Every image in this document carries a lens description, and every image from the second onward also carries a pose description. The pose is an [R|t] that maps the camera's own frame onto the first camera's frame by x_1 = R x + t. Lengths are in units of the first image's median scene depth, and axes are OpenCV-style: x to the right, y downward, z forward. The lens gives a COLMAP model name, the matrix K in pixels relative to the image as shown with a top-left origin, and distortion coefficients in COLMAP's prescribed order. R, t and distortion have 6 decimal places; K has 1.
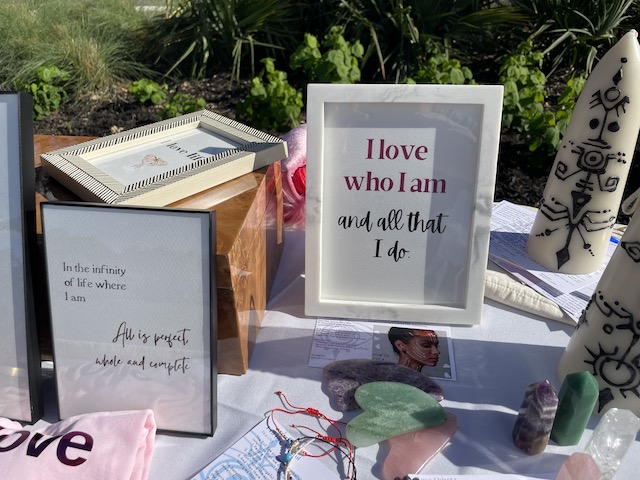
lens RADIAL K [[497.5, 0, 317.7], [0, 497.5, 237.8], [0, 0, 1]] dist [0.107657, -0.153511]
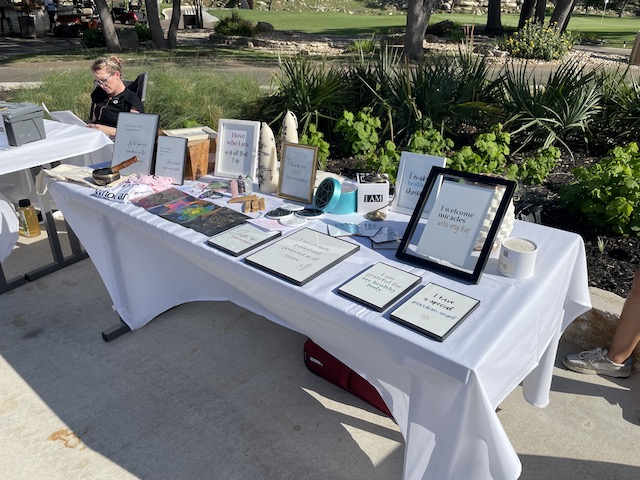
lens RADIAL K [[497.5, 0, 317.7], [0, 497.5, 237.8], [0, 0, 1]] dist [0.107657, -0.153511]
pose [[0.964422, 0.119021, -0.236061, 0.299152], [-0.149504, 0.981970, -0.115688, 0.166135], [0.218035, 0.146864, 0.964827, -0.438275]]
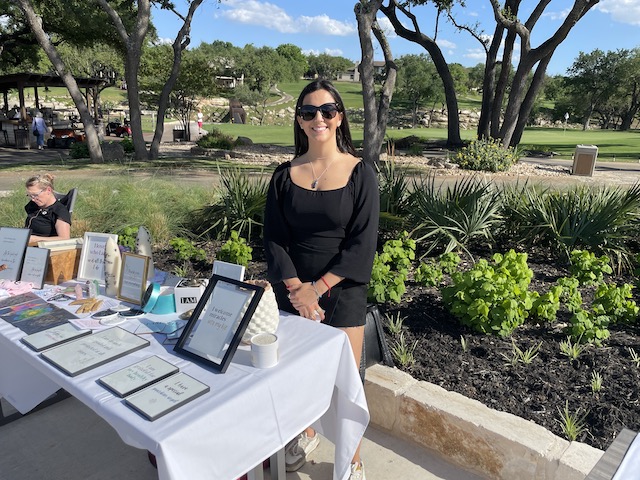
lens RADIAL K [[497.5, 0, 317.7], [0, 497.5, 237.8], [0, 0, 1]] dist [0.107657, -0.153511]
pose [[0.967661, 0.070227, -0.242280, 0.533570], [-0.145688, 0.939672, -0.309501, 0.150622], [0.205929, 0.334790, 0.919516, -0.486376]]
